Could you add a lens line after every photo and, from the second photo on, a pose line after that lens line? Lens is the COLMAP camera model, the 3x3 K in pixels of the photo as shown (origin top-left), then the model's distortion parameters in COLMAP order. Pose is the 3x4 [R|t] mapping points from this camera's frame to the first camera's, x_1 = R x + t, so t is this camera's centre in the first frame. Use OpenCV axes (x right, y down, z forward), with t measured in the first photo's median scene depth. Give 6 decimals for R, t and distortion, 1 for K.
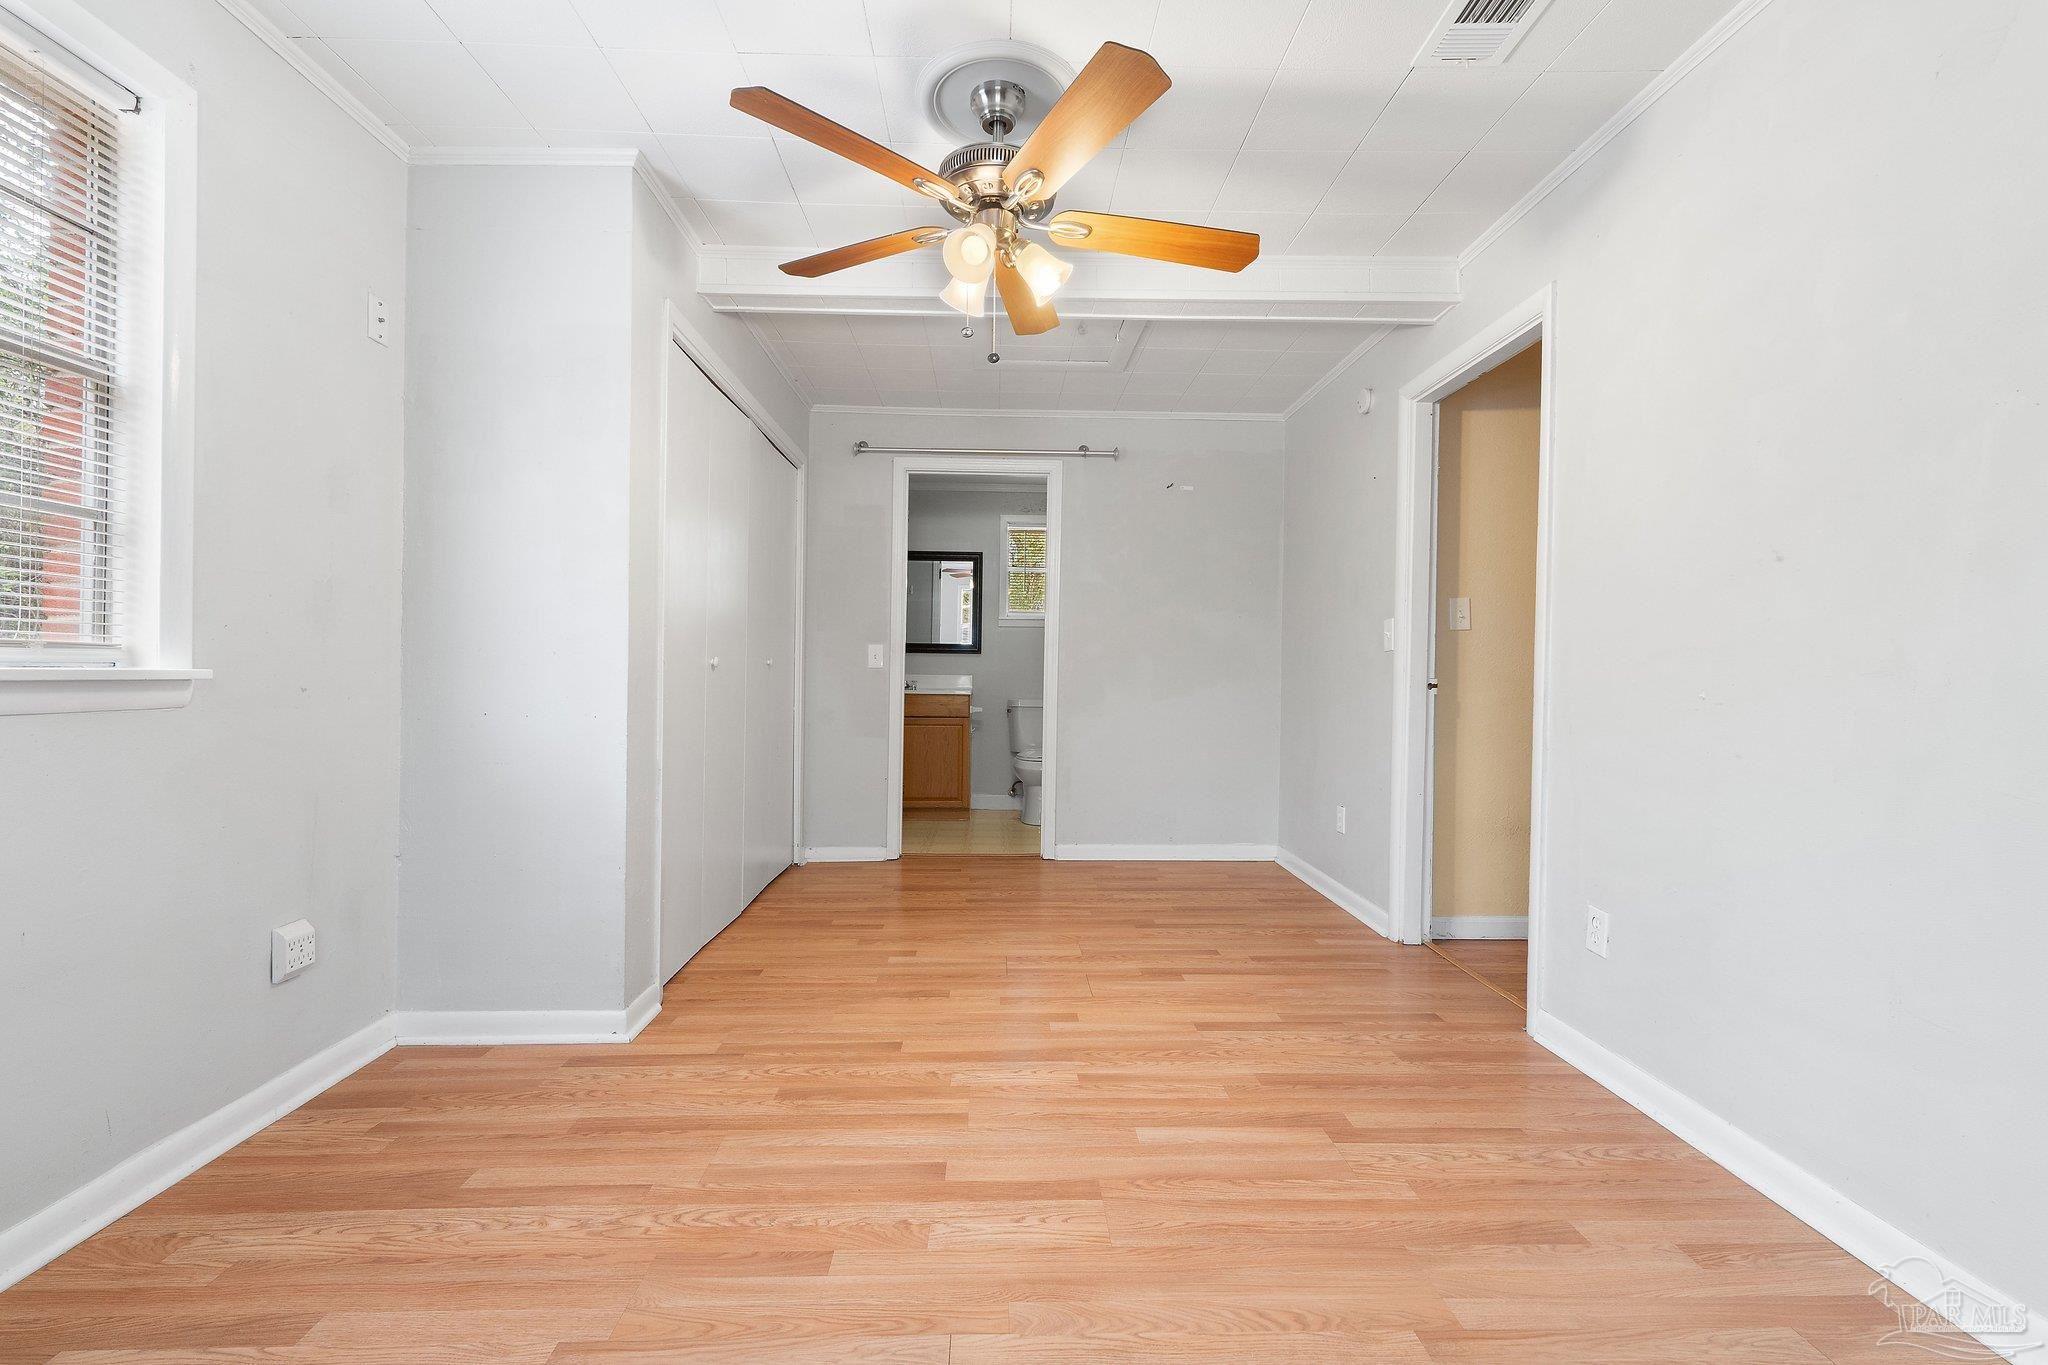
lens RADIAL K [[855.7, 0, 1024.0], [0, 855.7, 682.5], [0, 0, 1]] dist [0.003019, 0.000430]
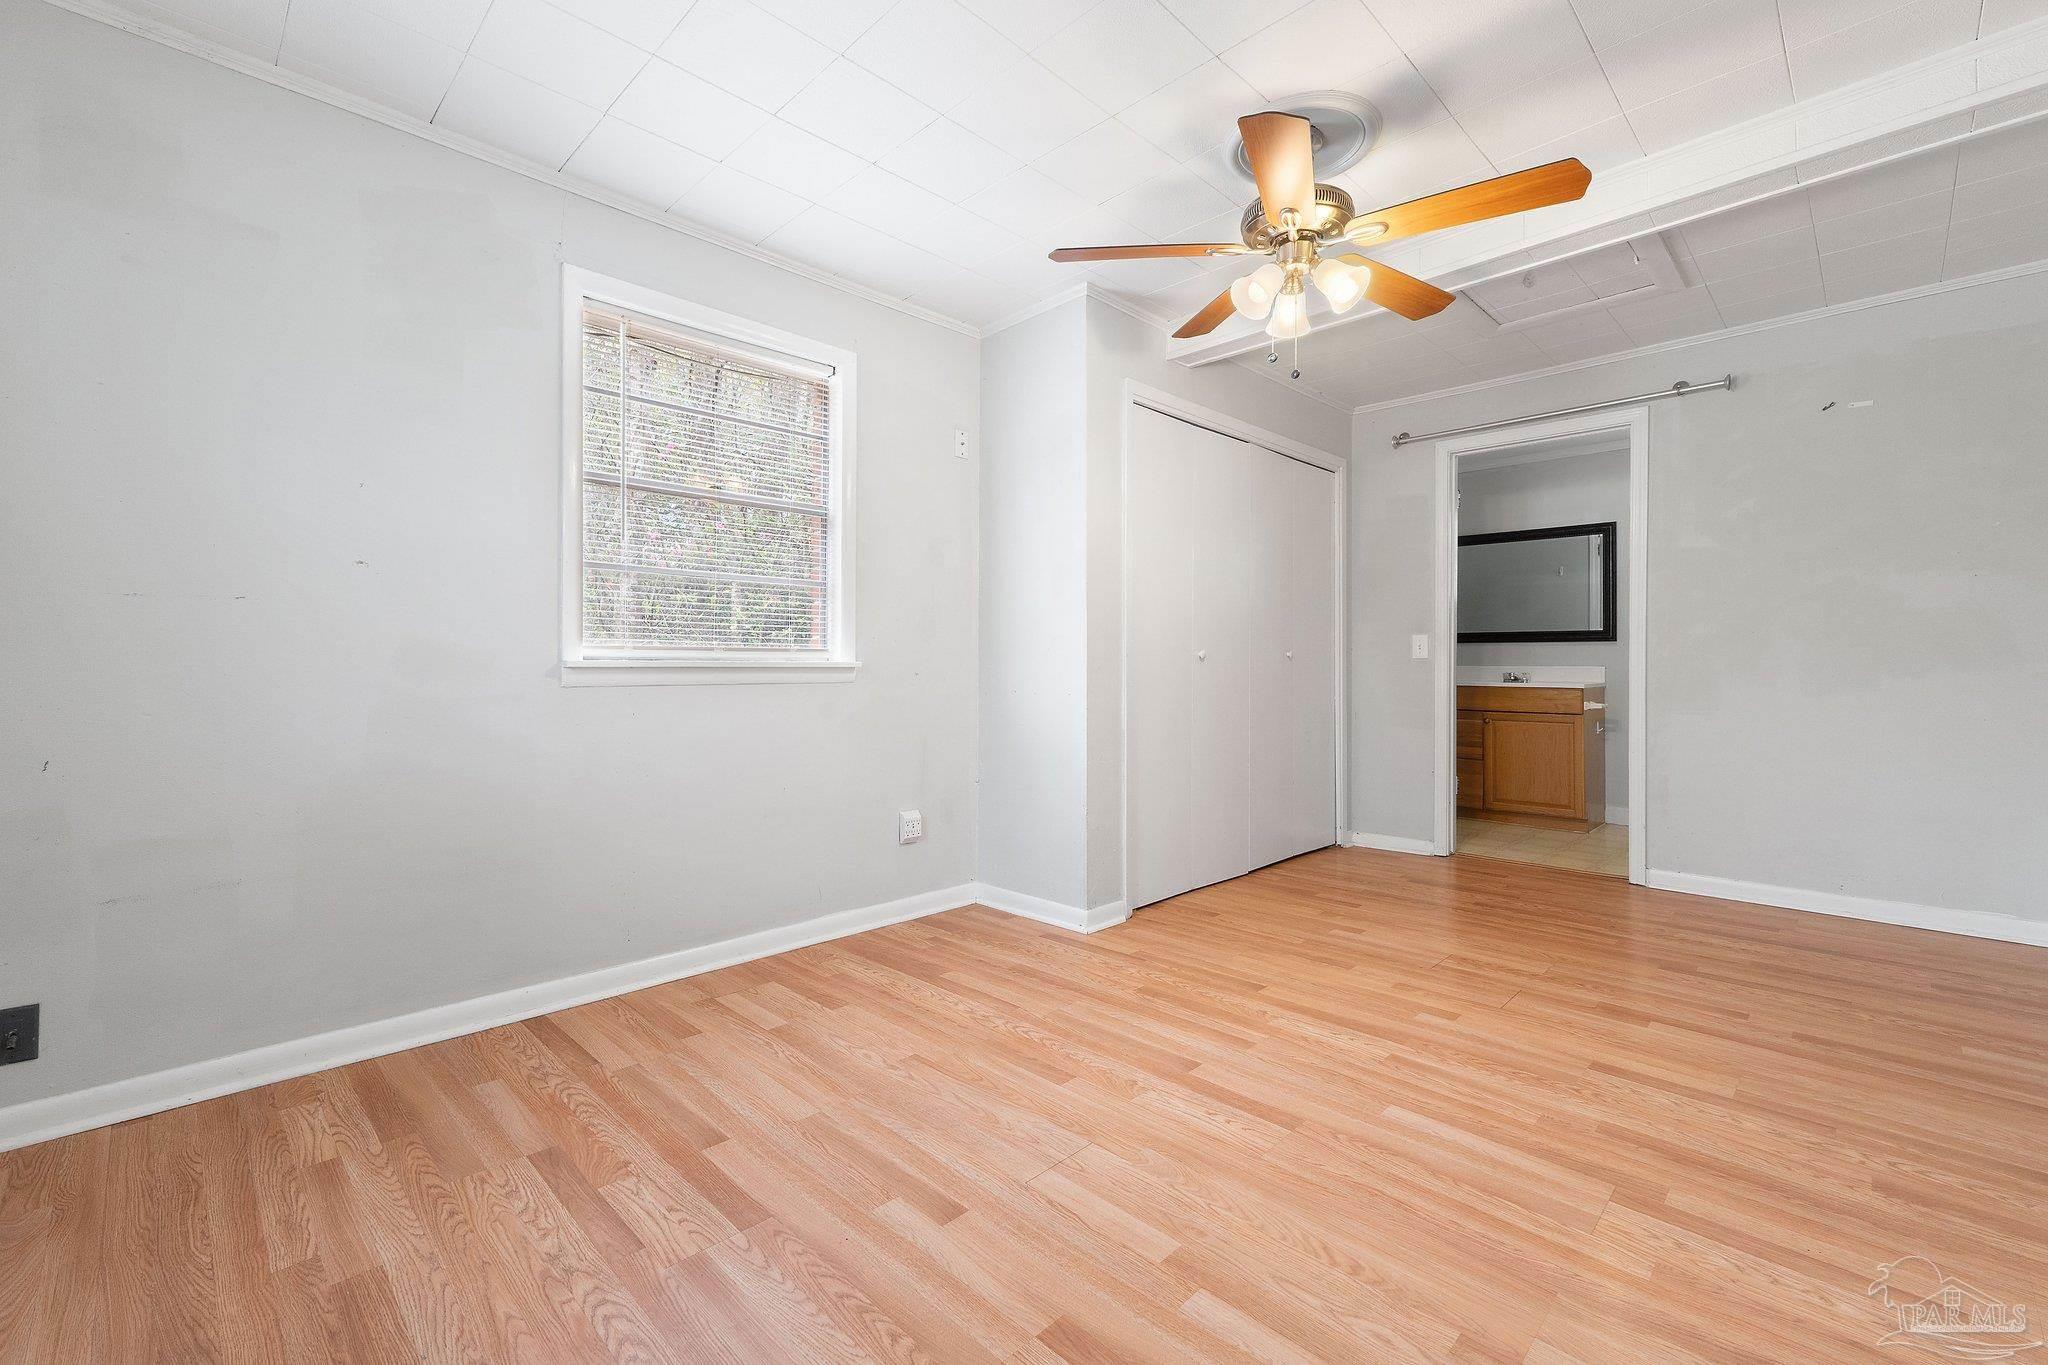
lens RADIAL K [[839.9, 0, 1025.0], [0, 839.9, 671.7], [0, 0, 1]] dist [0.001874, 0.000241]
pose [[0.698186, -0.002931, -0.715910, 0.451205], [-0.002638, 0.999974, -0.006666, 0.012722], [0.715912, 0.006543, 0.698160, -0.006806]]
